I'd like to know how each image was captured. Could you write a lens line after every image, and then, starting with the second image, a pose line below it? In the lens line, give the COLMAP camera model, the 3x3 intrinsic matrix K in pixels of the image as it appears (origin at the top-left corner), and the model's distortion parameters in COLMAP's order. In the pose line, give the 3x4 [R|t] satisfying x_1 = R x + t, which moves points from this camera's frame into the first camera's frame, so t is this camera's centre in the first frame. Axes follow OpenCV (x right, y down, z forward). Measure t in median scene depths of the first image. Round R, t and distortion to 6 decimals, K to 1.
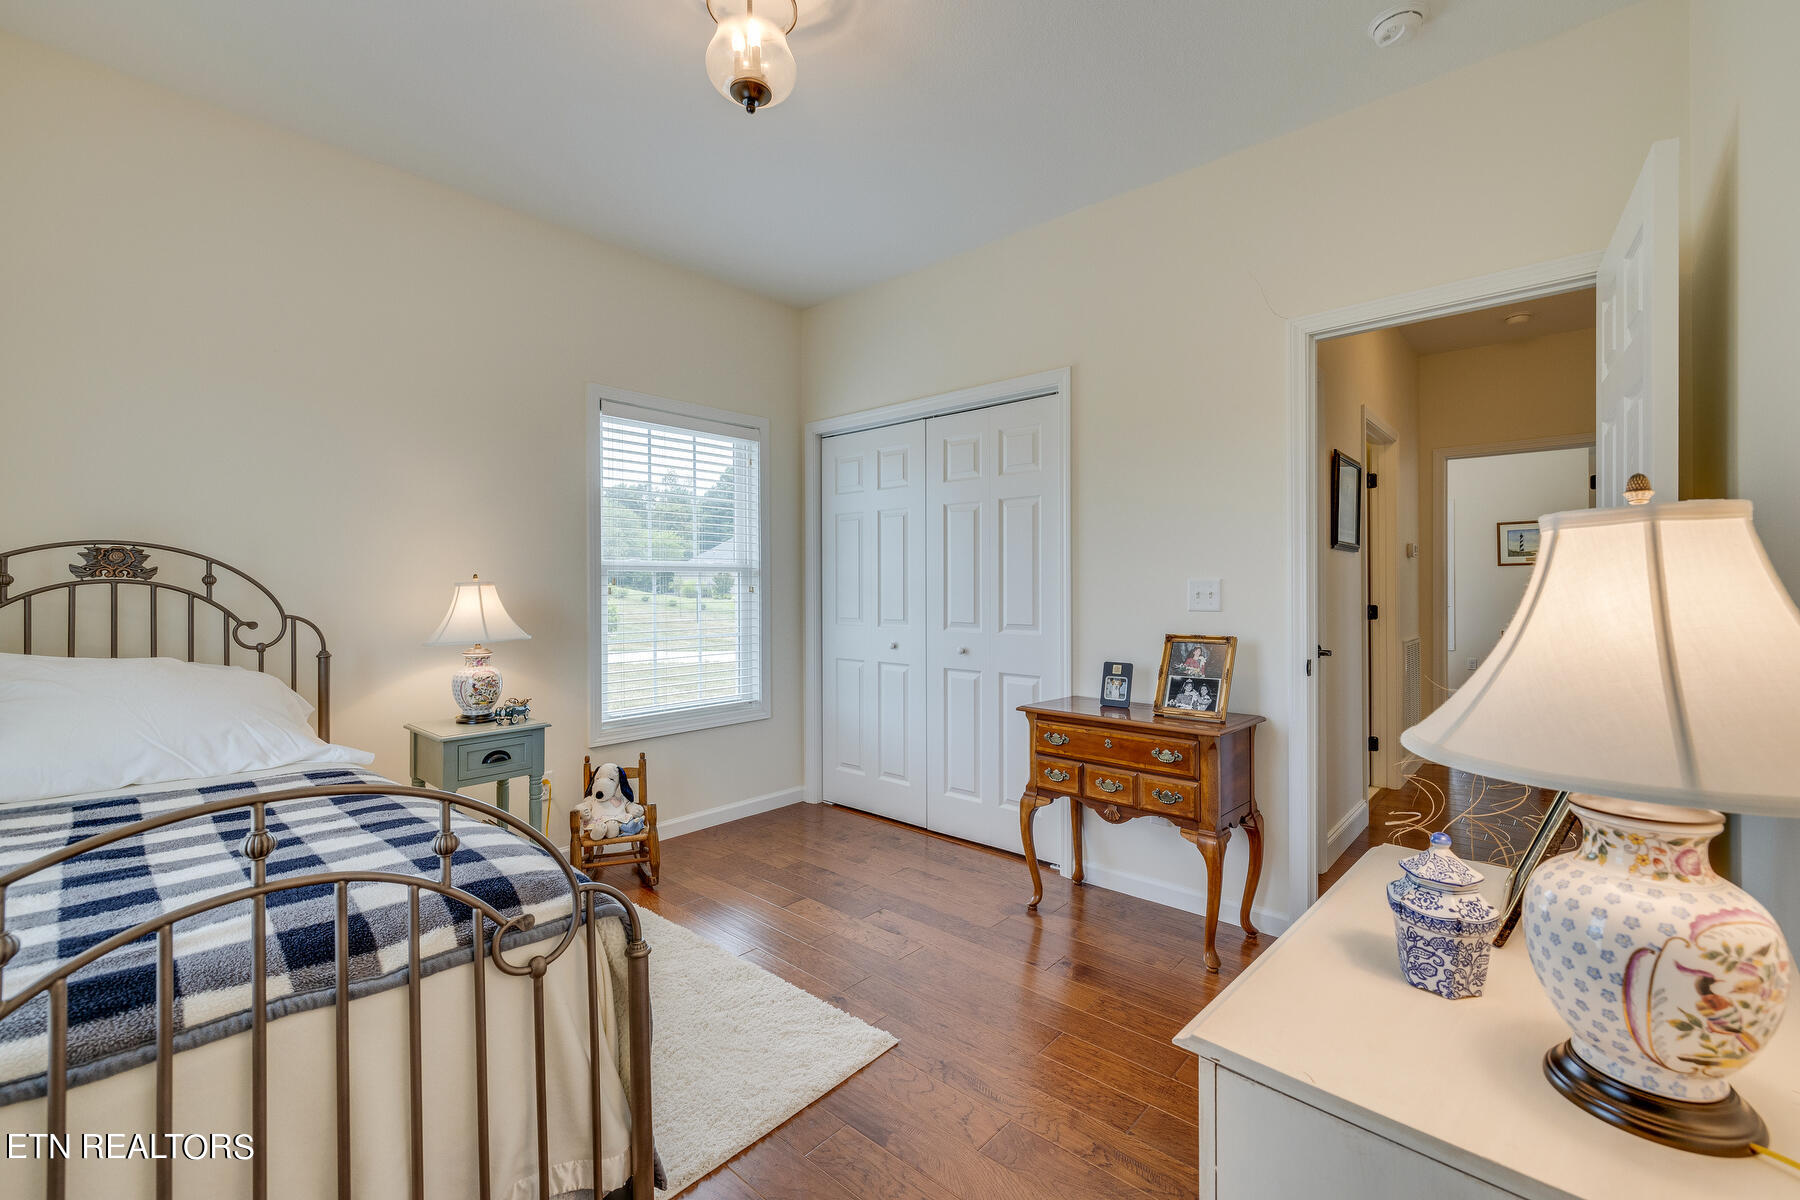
lens RADIAL K [[758.6, 0, 900.6], [0, 758.6, 596.0], [0, 0, 1]] dist [-0.000308, -0.000270]
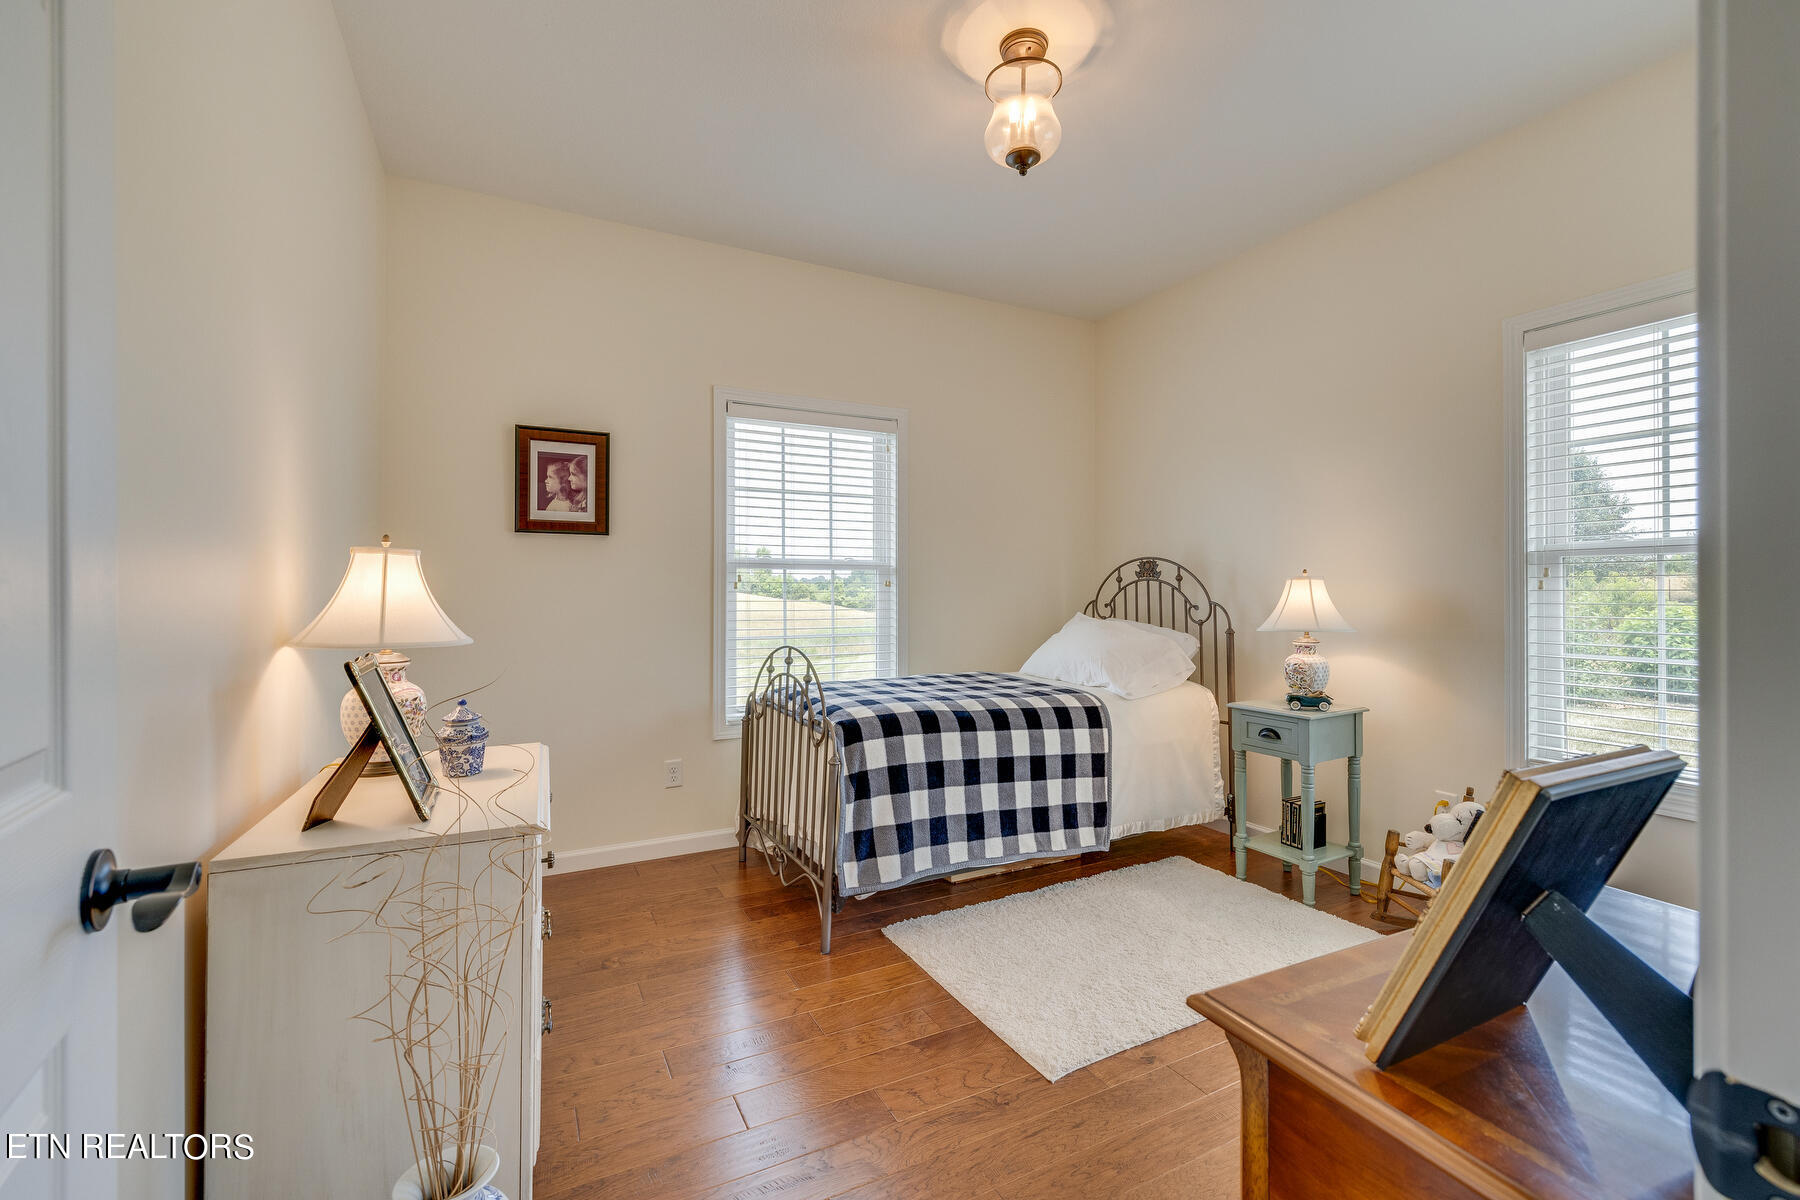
lens RADIAL K [[758.6, 0, 900.6], [0, 758.6, 596.0], [0, 0, 1]] dist [-0.000308, -0.000270]
pose [[-0.356455, 0.005797, -0.934295, 0.785154], [-0.010679, 0.999890, 0.010278, 0.006521], [0.934252, 0.013641, -0.356354, 1.012792]]
